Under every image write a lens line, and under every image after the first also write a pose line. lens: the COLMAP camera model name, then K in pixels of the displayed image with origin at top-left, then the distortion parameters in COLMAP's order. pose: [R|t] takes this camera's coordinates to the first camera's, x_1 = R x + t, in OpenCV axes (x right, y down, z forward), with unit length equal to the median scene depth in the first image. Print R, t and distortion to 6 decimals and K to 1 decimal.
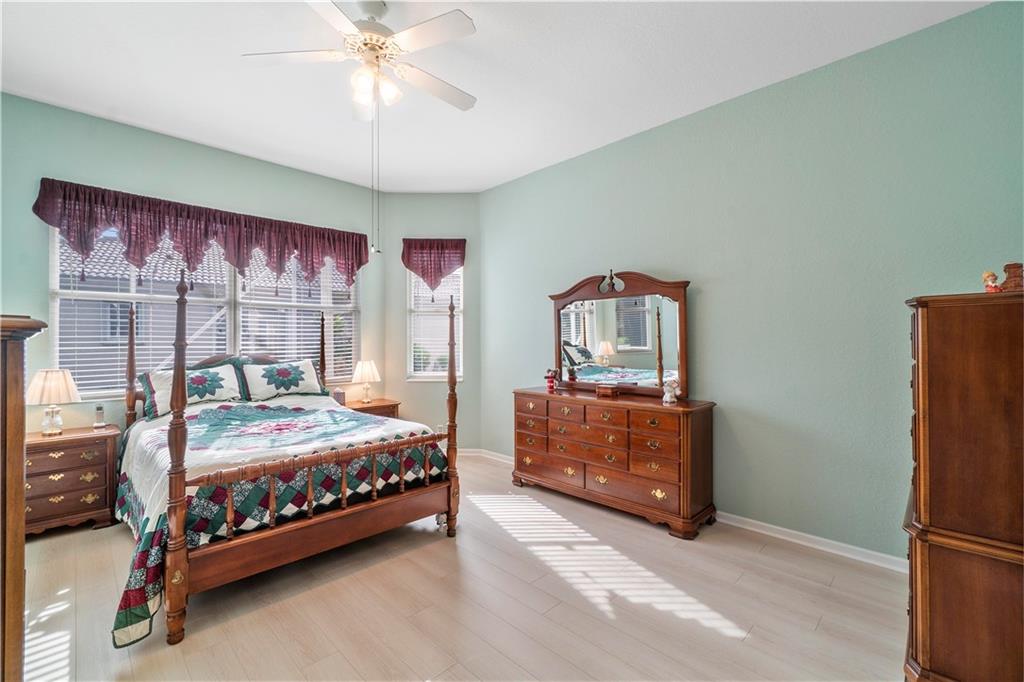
lens RADIAL K [[443.4, 0, 505.6], [0, 443.4, 340.5], [0, 0, 1]] dist [-0.002783, -0.000852]
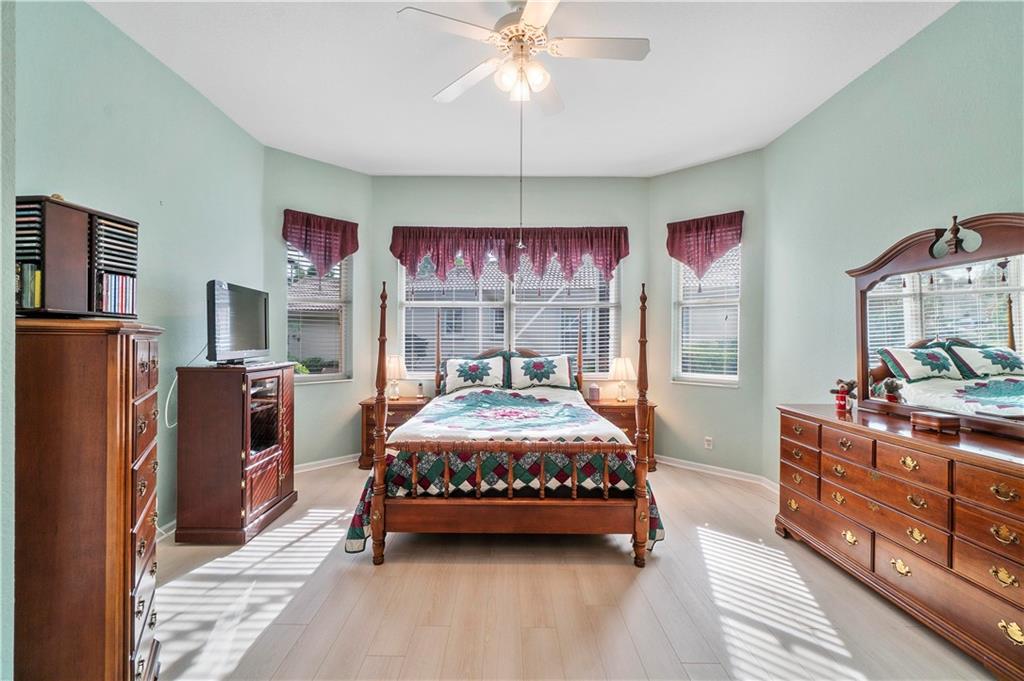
lens RADIAL K [[448.9, 0, 512.0], [0, 448.9, 340.5], [0, 0, 1]] dist [0.002654, 0.000548]
pose [[0.710399, 0.009168, -0.703740, 0.253572], [-0.003706, 0.999950, 0.009286, 0.000012], [0.703790, -0.003989, 0.710397, 0.174585]]
